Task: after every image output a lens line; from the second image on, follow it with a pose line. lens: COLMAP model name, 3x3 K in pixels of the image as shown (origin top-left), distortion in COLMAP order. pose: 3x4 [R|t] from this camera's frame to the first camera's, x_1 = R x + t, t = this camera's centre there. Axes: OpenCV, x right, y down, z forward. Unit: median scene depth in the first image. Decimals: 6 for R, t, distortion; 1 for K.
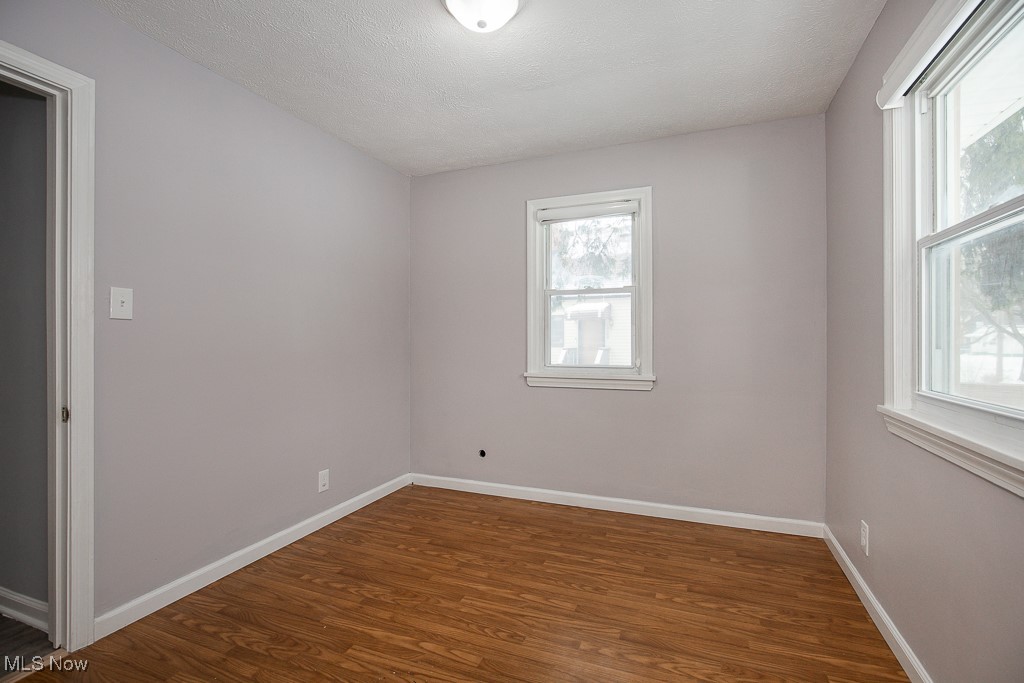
lens RADIAL K [[484.2, 0, 511.6], [0, 484.2, 338.2], [0, 0, 1]] dist [-0.000396, 0.000073]
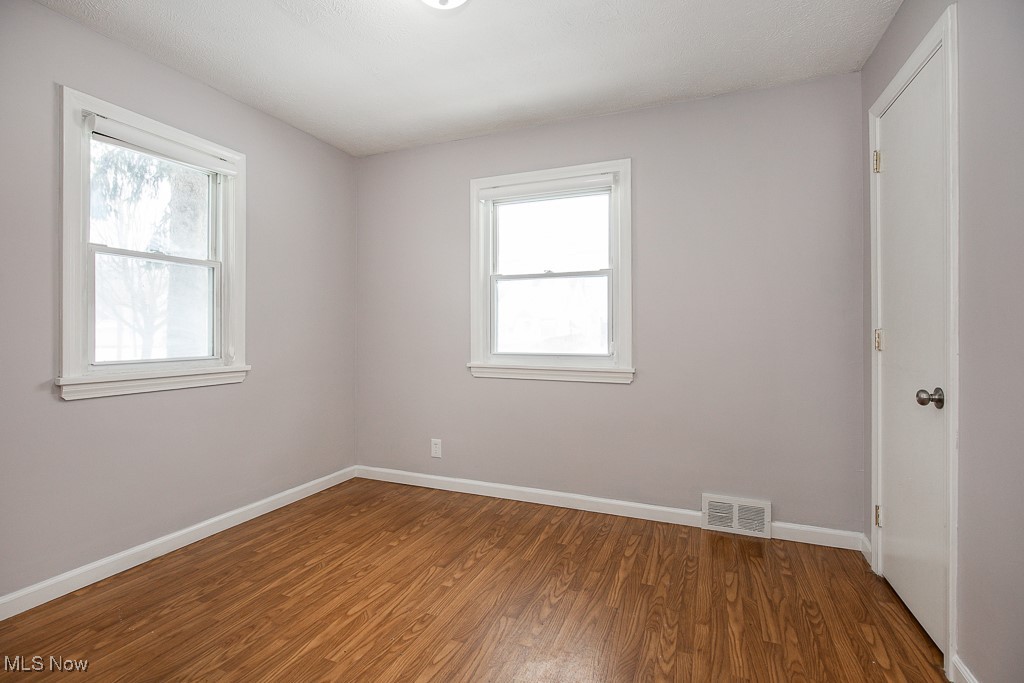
lens RADIAL K [[484.2, 0, 514.5], [0, 484.2, 335.1], [0, 0, 1]] dist [-0.000396, 0.000073]
pose [[0.006034, -0.004779, 0.999970, -0.713733], [0.001500, 0.999987, 0.004770, 0.022820], [-0.999981, 0.001471, 0.006041, 0.589952]]
